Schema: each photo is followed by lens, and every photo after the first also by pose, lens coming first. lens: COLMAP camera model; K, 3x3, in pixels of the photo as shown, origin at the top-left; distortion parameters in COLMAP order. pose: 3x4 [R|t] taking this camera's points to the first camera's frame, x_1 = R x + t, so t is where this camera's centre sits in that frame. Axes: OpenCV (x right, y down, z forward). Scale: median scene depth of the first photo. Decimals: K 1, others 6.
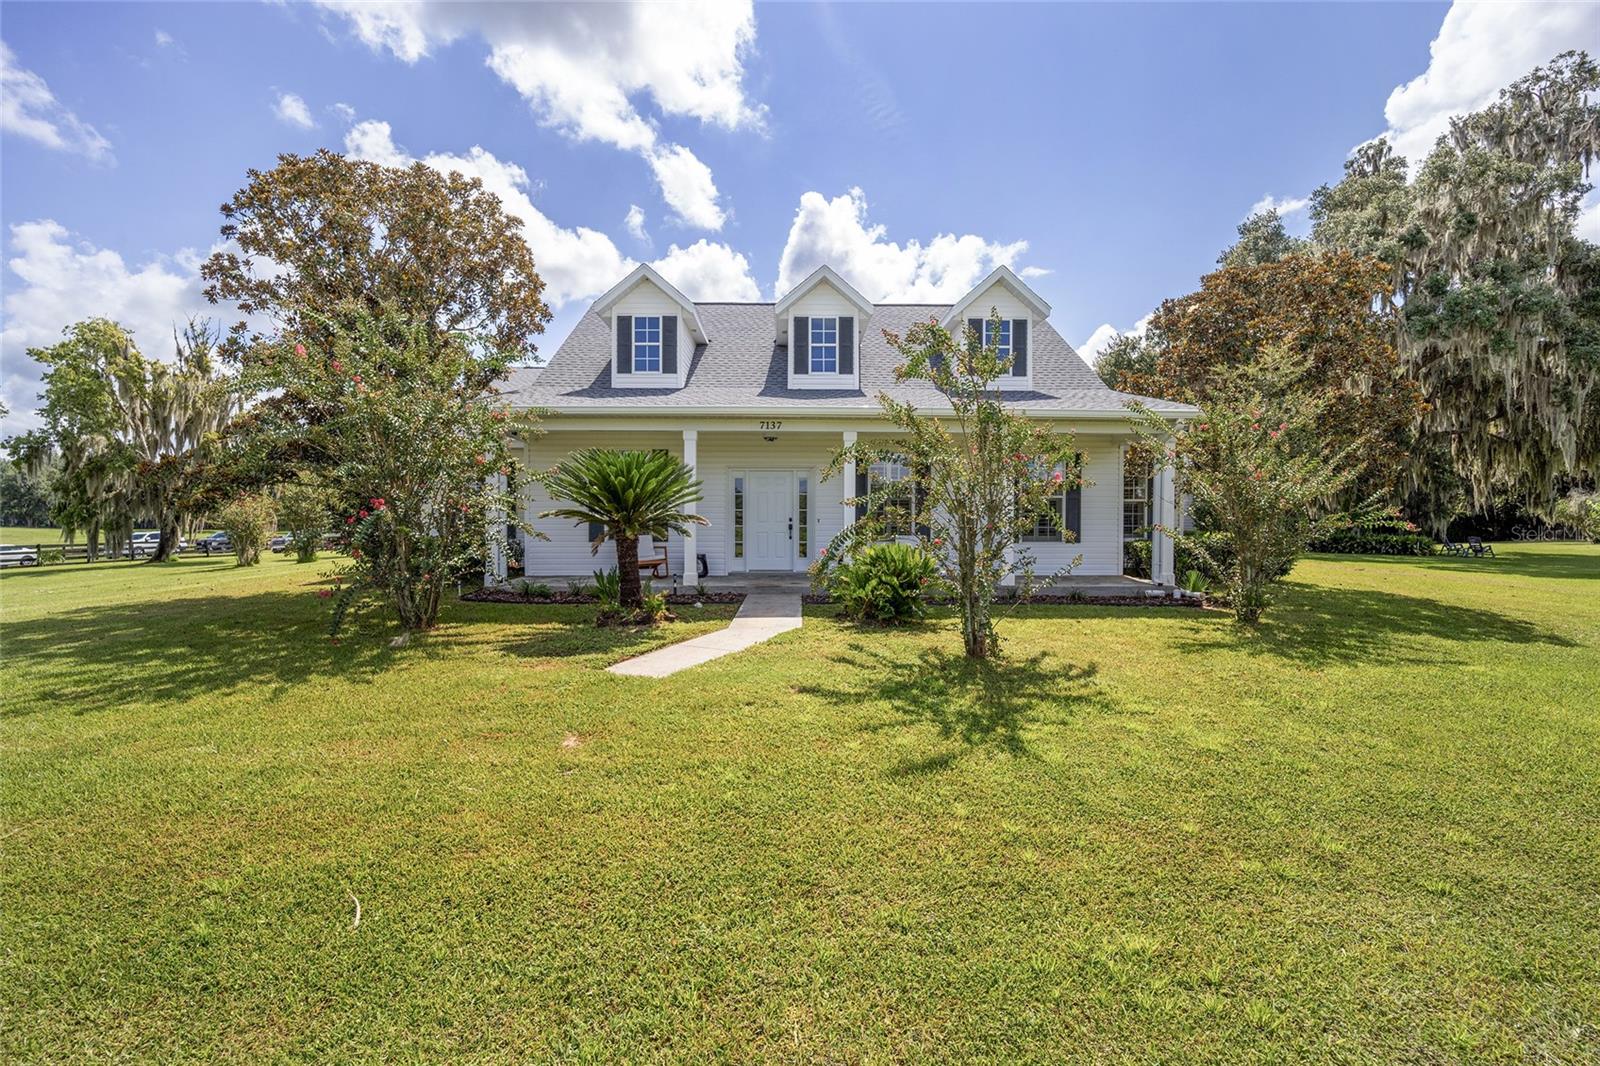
lens RADIAL K [[650.6, 0, 794.4], [0, 650.6, 526.7], [0, 0, 1]] dist [-0.001077, -0.000002]
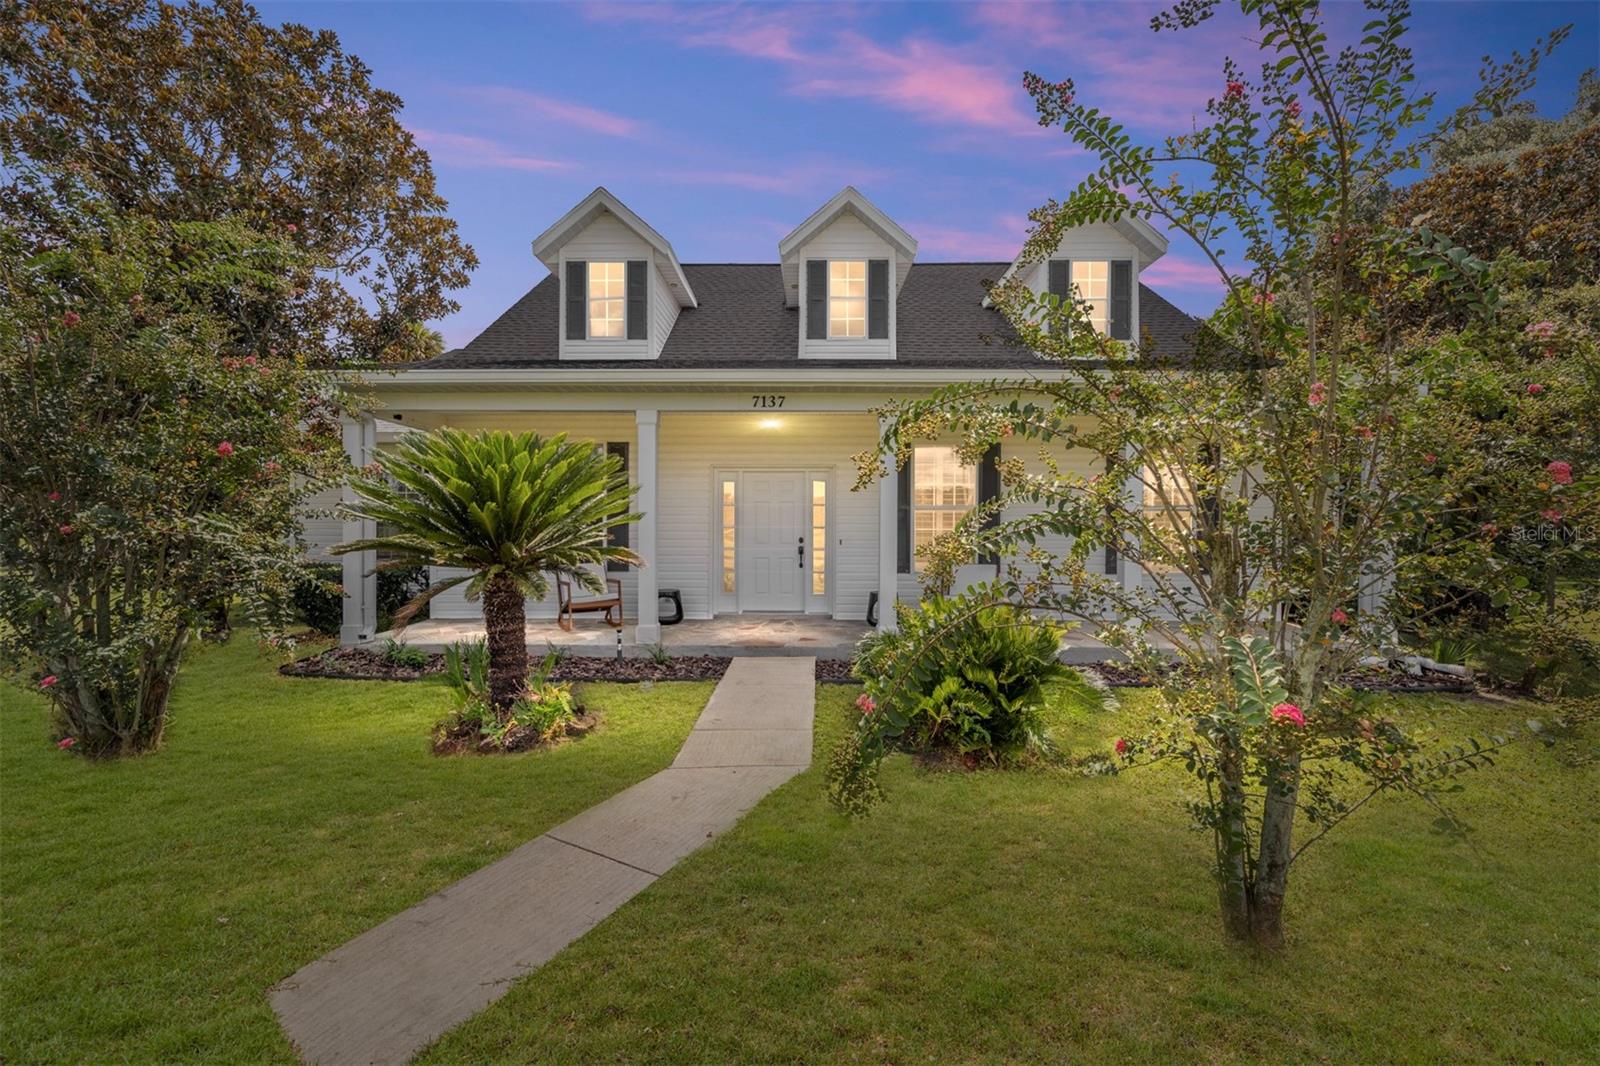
lens RADIAL K [[650.6, 0, 794.4], [0, 650.6, 526.7], [0, 0, 1]] dist [-0.001077, -0.000002]
pose [[0.999540, 0.001106, -0.030317, 0.010194], [-0.001301, 0.999979, -0.006412, -0.025652], [0.030310, 0.006448, 0.999520, 0.353511]]
